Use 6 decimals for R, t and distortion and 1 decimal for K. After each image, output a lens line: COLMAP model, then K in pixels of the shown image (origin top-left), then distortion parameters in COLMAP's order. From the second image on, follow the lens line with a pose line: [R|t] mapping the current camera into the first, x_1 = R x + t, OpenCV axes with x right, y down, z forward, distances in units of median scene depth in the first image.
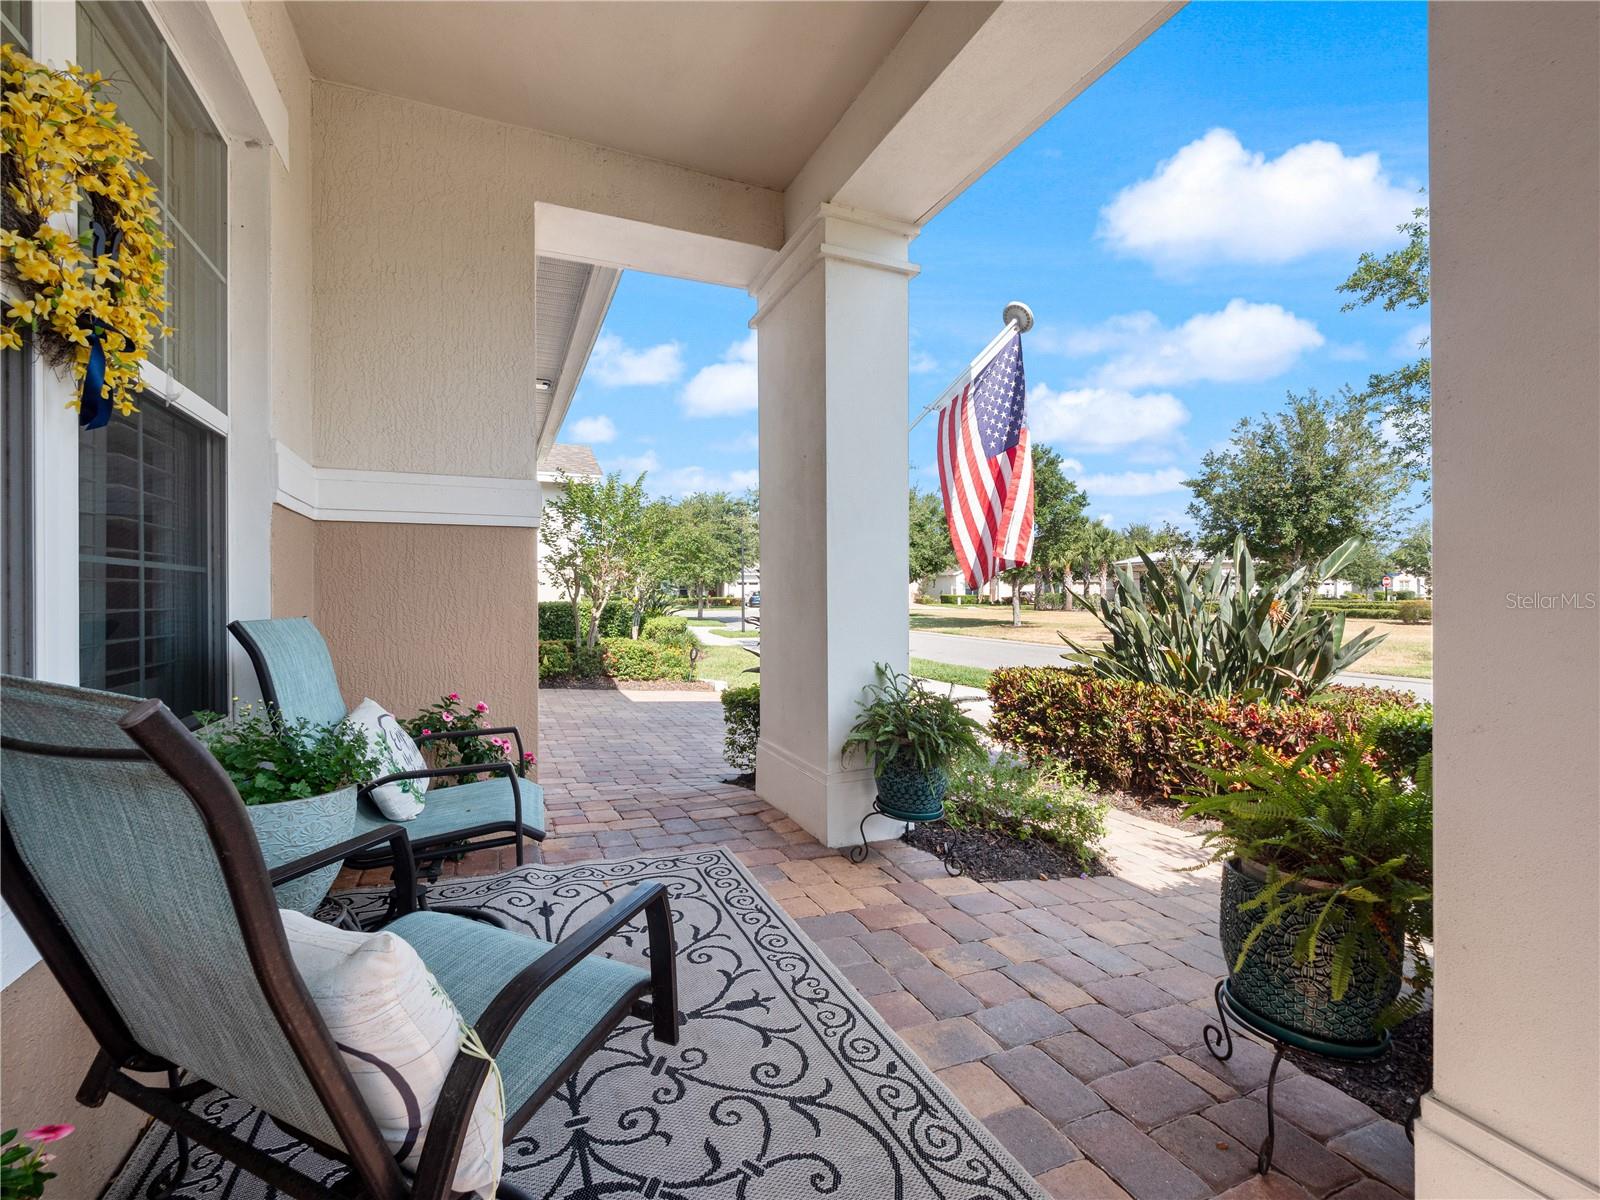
lens RADIAL K [[680.1, 0, 793.1], [0, 680.1, 595.7], [0, 0, 1]] dist [0.001694, -0.005700]
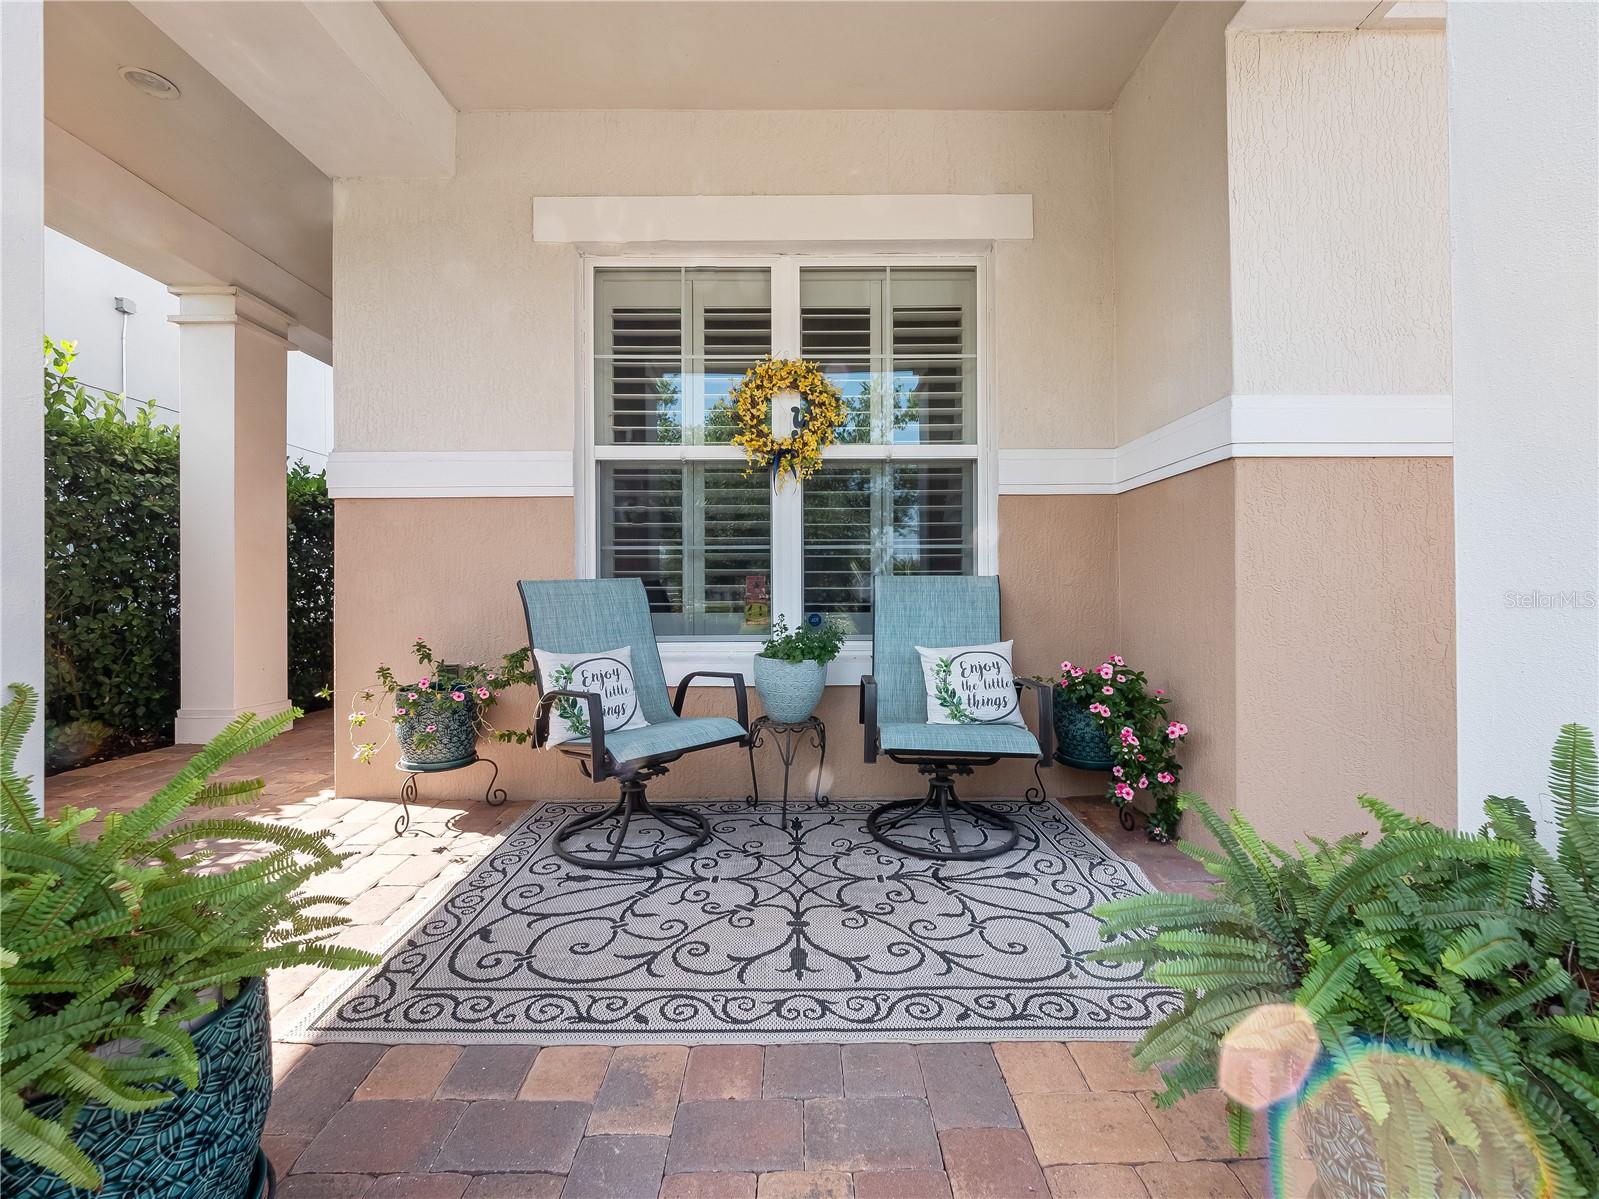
lens RADIAL K [[679.7, 0, 792.6], [0, 679.7, 595.2], [0, 0, 1]] dist [0.001694, -0.005700]
pose [[-0.400021, 0.007487, -0.916475, 1.019940], [0.004780, 0.999970, 0.006083, 0.087150], [0.916493, -0.001948, -0.400045, 1.712207]]
